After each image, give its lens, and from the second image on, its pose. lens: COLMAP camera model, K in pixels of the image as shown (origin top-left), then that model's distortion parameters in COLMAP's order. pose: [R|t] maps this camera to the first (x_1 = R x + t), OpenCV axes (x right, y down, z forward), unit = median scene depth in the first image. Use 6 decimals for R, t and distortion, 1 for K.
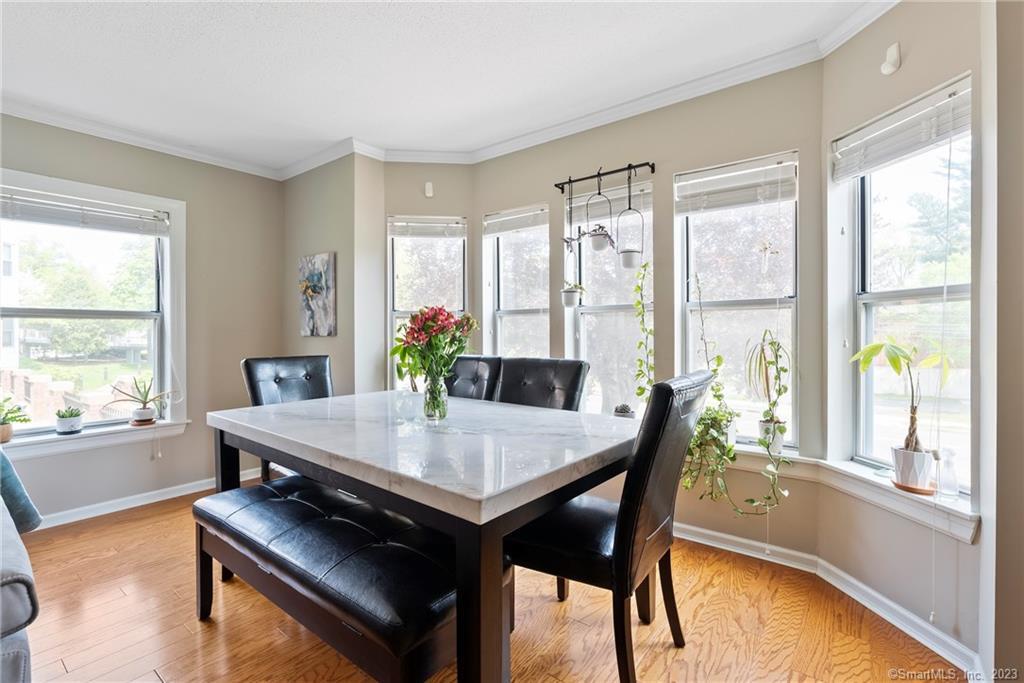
lens RADIAL K [[472.8, 0, 509.7], [0, 472.8, 325.7], [0, 0, 1]] dist [-0.025298, 0.011564]
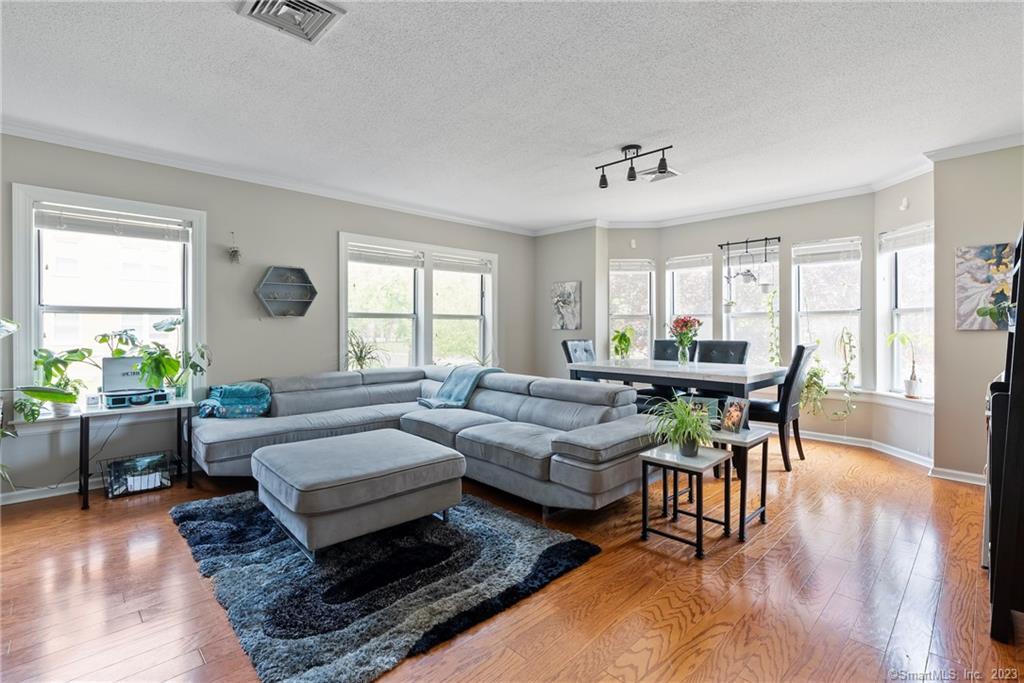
lens RADIAL K [[481.1, 0, 513.8], [0, 481.1, 321.4], [0, 0, 1]] dist [-0.003355, -0.000423]
pose [[0.992459, 0.001919, -0.122559, -0.494899], [-0.002166, 0.999996, -0.001882, -0.005163], [0.122555, 0.002133, 0.992459, -0.993727]]
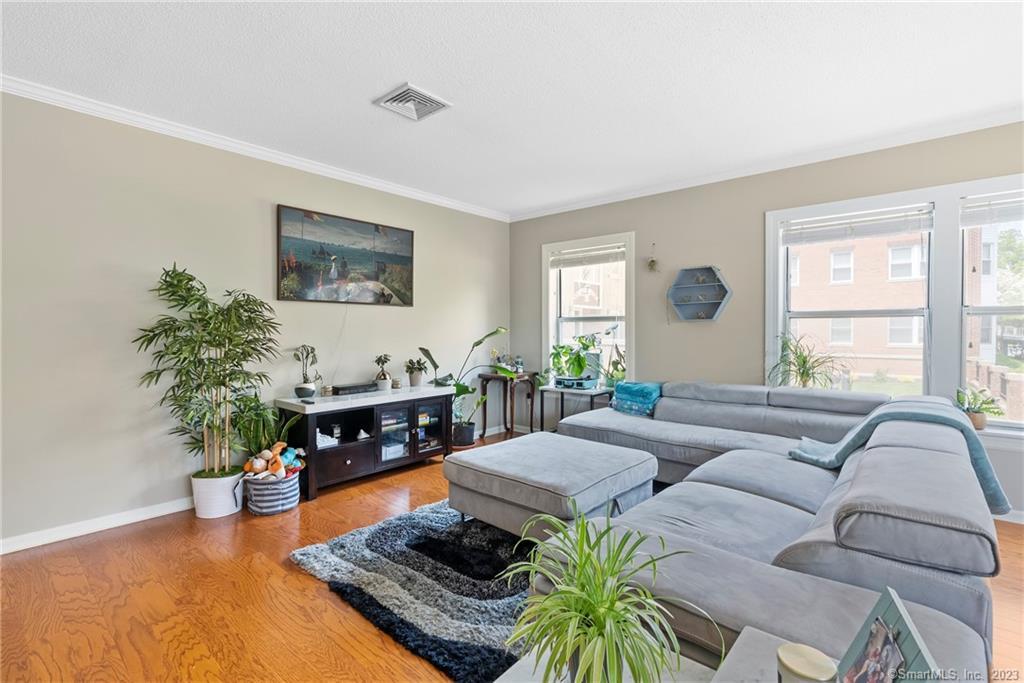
lens RADIAL K [[468.7, 0, 501.1], [0, 468.7, 338.9], [0, 0, 1]] dist [-0.001816, 0.000106]
pose [[-0.055315, 0.021390, -0.998240, 0.064580], [0.013762, 0.999692, 0.020659, -0.002504], [0.998374, -0.012595, -0.055592, -0.052872]]
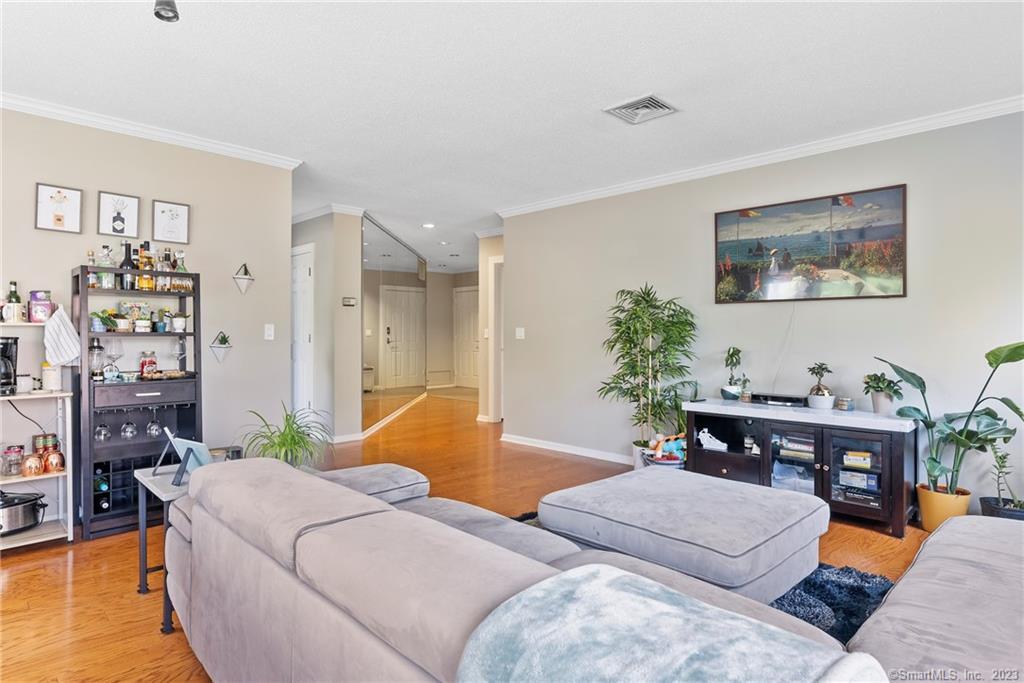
lens RADIAL K [[560.9, 0, 512.0], [0, 560.9, 341.5], [0, 0, 1]] dist [-0.002692, 0.000005]
pose [[-0.994118, -0.000309, 0.108299, -0.778874], [-0.000091, 0.999998, 0.002020, 0.015416], [-0.108300, 0.001998, -0.994116, 0.945117]]
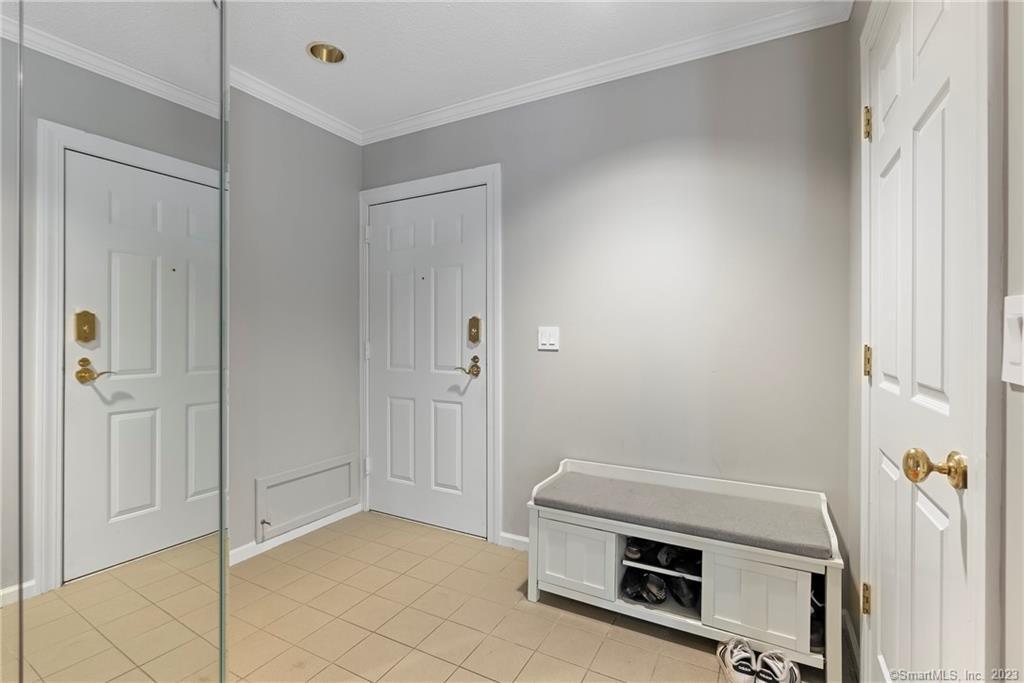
lens RADIAL K [[468.7, 0, 501.1], [0, 468.7, 338.9], [0, 0, 1]] dist [-0.001816, 0.000106]
pose [[-0.987165, 0.001576, -0.159694, 0.009575], [0.002842, 0.999966, -0.007699, -0.029895], [0.159676, -0.008054, -0.987137, -2.248033]]
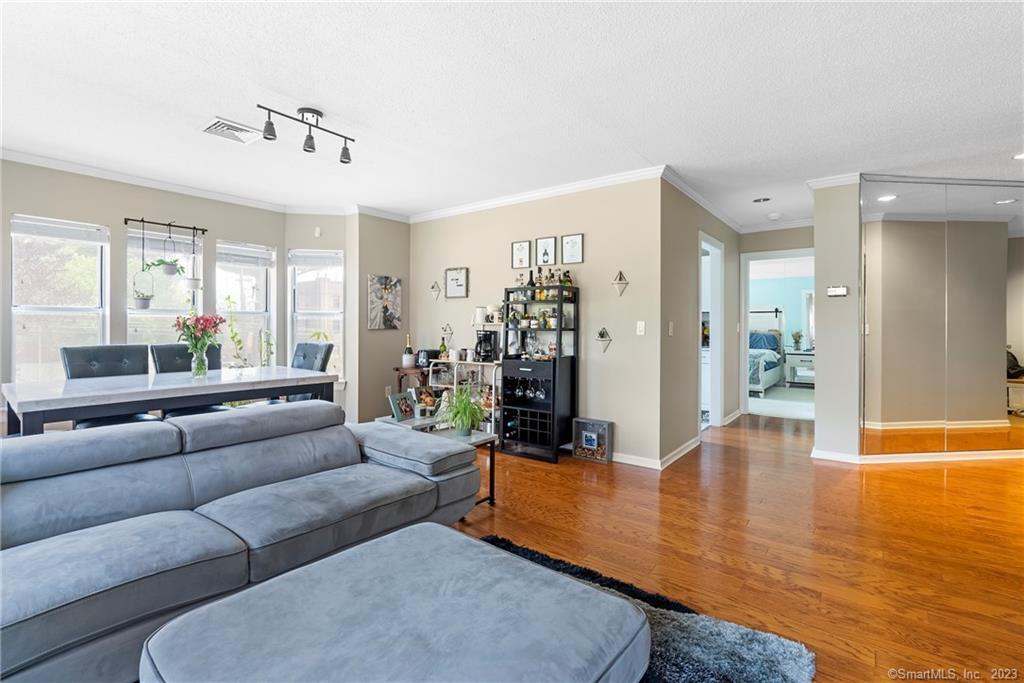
lens RADIAL K [[472.8, 0, 509.7], [0, 472.8, 325.7], [0, 0, 1]] dist [-0.025298, 0.011564]
pose [[-0.019233, 0.003535, 0.999809, -1.404429], [-0.015905, 0.999866, -0.003842, -0.003308], [-0.999689, -0.015976, -0.019175, -0.088253]]
